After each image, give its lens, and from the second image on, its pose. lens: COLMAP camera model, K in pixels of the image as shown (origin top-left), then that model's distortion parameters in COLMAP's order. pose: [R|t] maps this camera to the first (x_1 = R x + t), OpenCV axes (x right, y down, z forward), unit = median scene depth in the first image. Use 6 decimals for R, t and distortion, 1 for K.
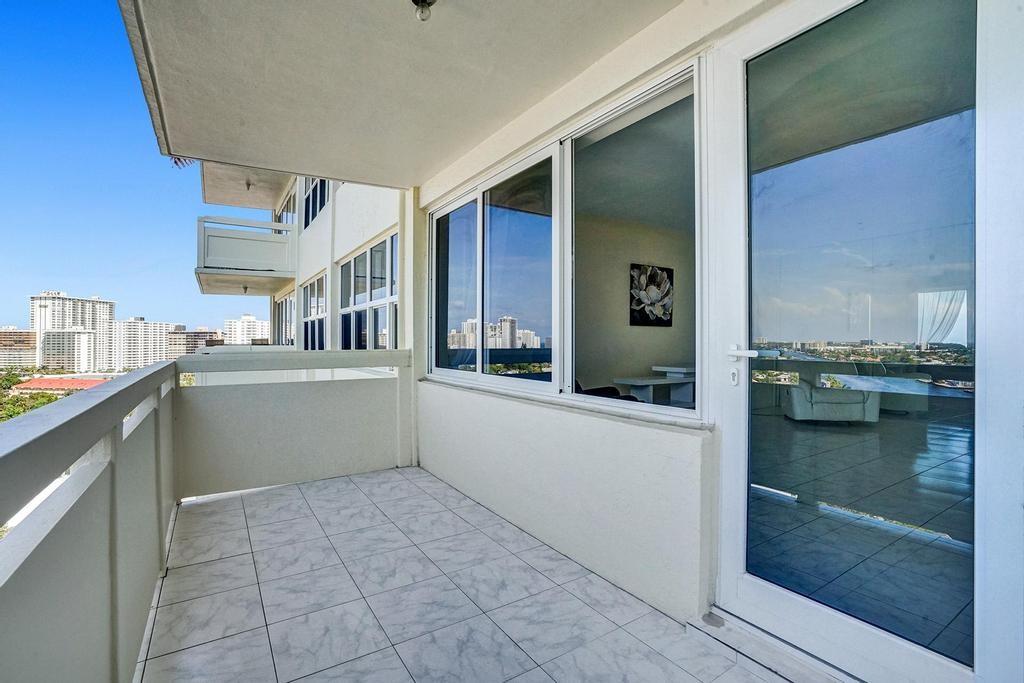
lens RADIAL K [[486.8, 0, 473.3], [0, 486.8, 339.6], [0, 0, 1]] dist [-0.059487, 0.019729]
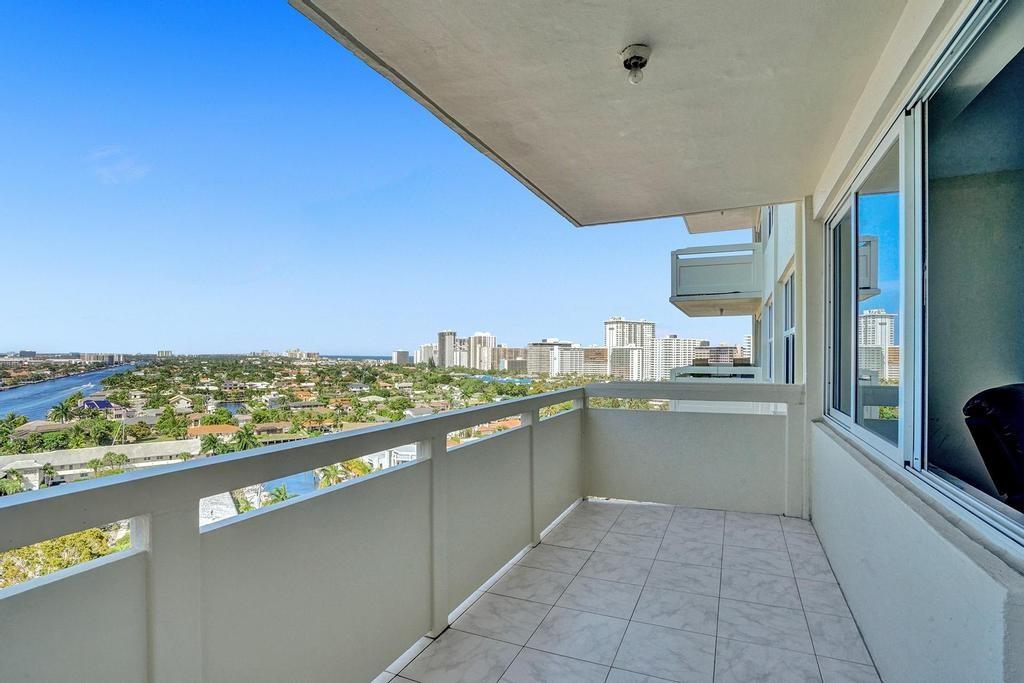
lens RADIAL K [[486.8, 0, 515.2], [0, 486.8, 346.5], [0, 0, 1]] dist [-0.059487, 0.019729]
pose [[0.566656, -0.014538, -0.823827, 0.322477], [0.007247, 0.999894, -0.012660, -0.045961], [0.823923, 0.001203, 0.566701, 0.098622]]
